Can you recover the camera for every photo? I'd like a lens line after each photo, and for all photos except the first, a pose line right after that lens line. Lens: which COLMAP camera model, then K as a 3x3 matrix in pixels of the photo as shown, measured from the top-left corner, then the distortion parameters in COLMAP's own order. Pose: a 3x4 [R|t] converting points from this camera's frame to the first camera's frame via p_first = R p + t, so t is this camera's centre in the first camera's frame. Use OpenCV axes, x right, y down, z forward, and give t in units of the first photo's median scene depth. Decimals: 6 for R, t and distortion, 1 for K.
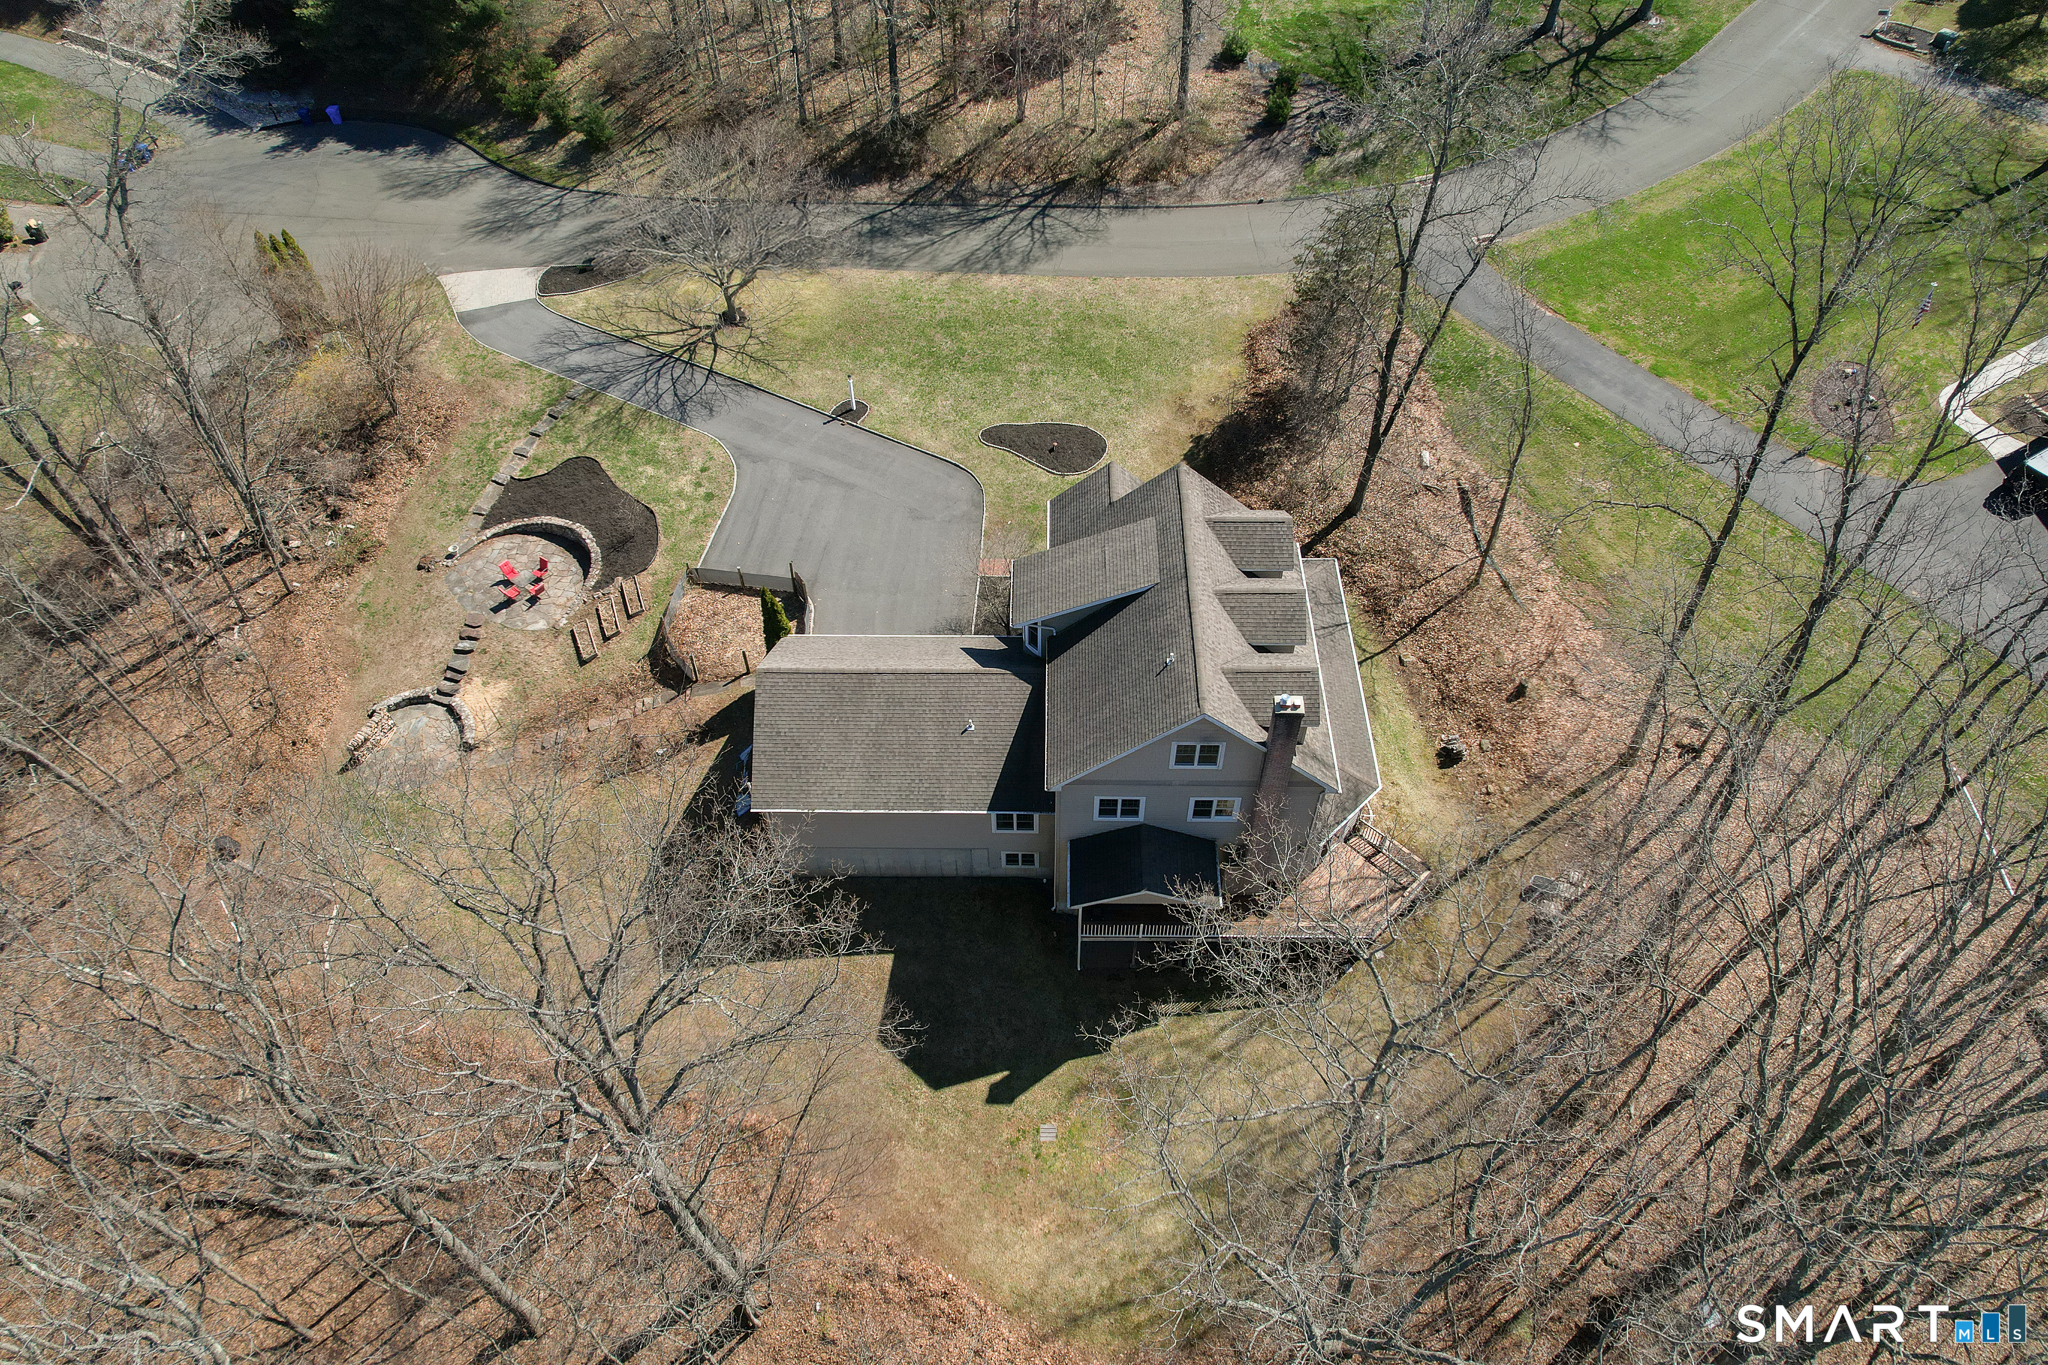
lens RADIAL K [[1323.3, 0, 1024.0], [0, 1323.3, 682.5], [0, 0, 1]] dist [-0.059698, 0.056127]
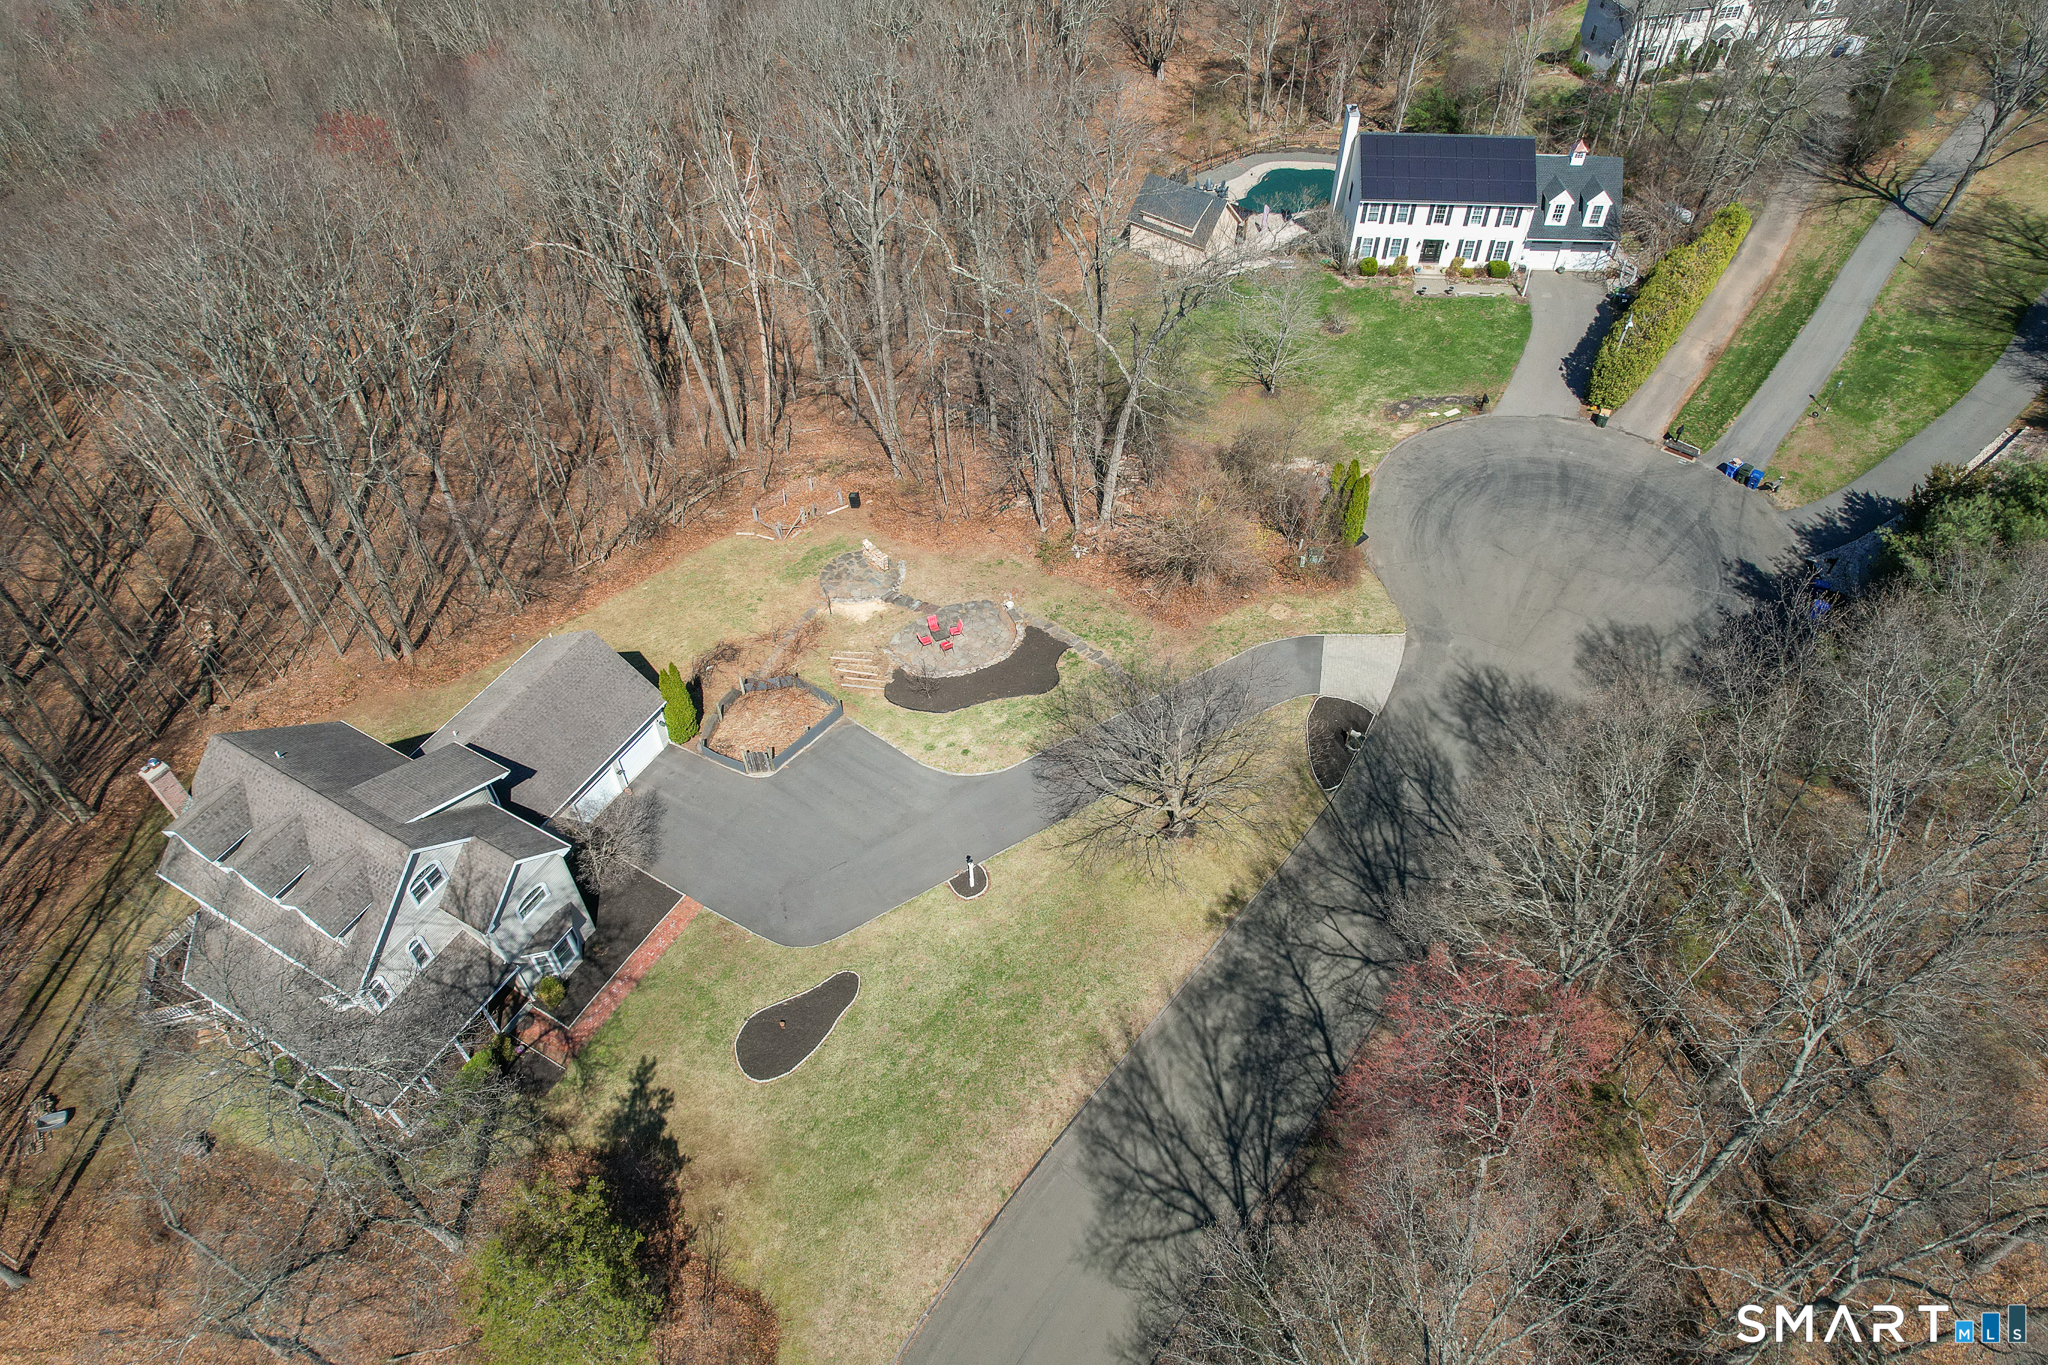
lens RADIAL K [[1323.3, 0, 1024.0], [0, 1323.3, 682.5], [0, 0, 1]] dist [-0.059698, 0.056127]
pose [[-0.482965, 0.650598, -0.586060, 0.305926], [-0.646560, 0.186393, 0.739741, -0.960450], [0.590512, 0.736192, 0.330630, 0.632112]]
